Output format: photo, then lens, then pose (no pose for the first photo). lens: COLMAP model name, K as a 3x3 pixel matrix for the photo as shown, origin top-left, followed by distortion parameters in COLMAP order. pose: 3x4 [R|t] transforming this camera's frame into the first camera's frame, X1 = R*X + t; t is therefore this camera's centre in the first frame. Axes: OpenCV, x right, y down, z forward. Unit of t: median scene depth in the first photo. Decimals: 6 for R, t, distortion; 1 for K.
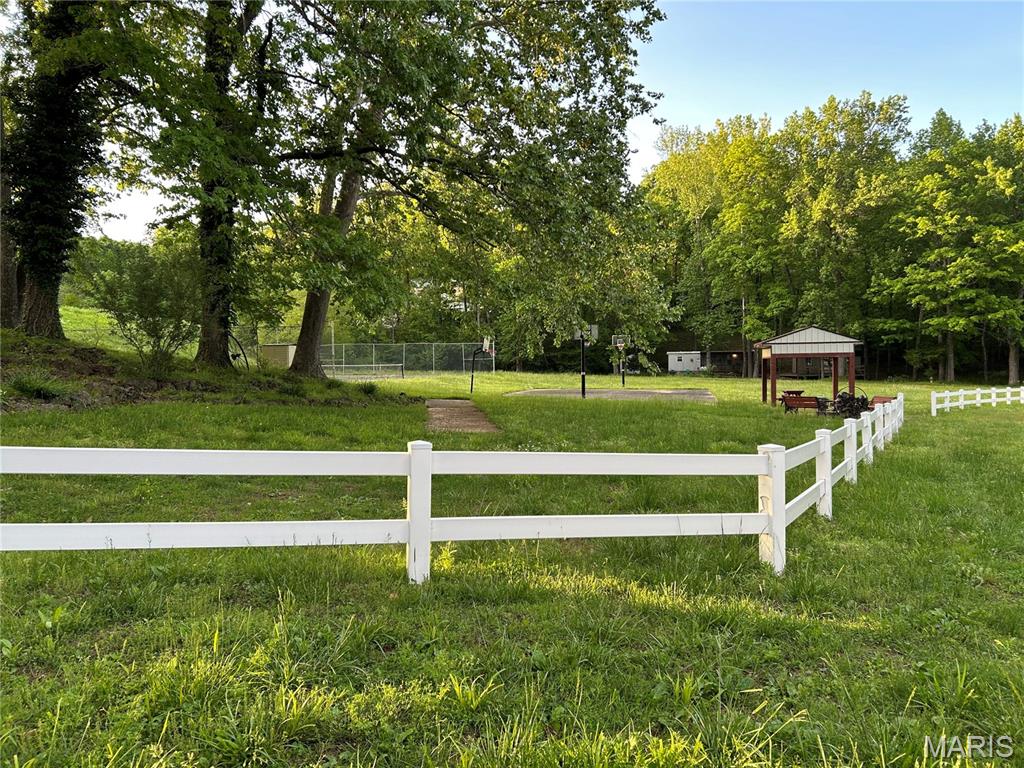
lens RADIAL K [[780.0, 0, 512.0], [0, 780.0, 384.0], [0, 0, 1]] dist [-0.001670, -0.002641]
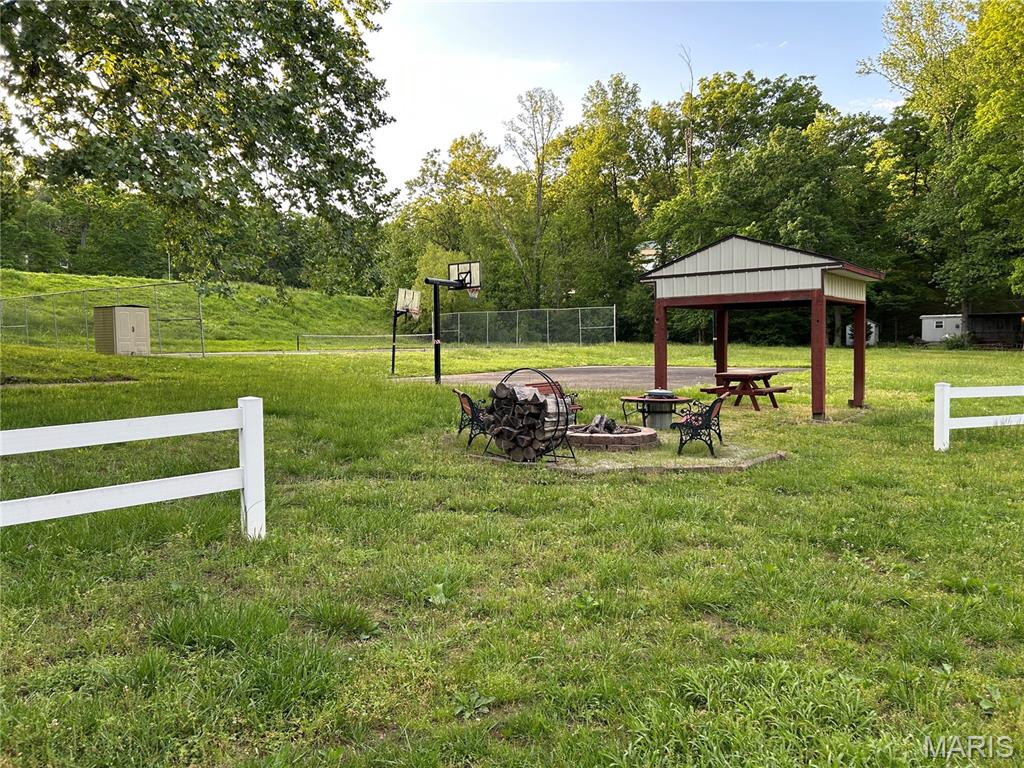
lens RADIAL K [[780.0, 0, 512.0], [0, 780.0, 384.0], [0, 0, 1]] dist [-0.001670, -0.002641]
pose [[0.913521, 0.019508, -0.406323, 0.398767], [-0.005483, 0.999349, 0.035654, -0.001797], [0.406754, -0.030342, 0.913034, 0.456185]]
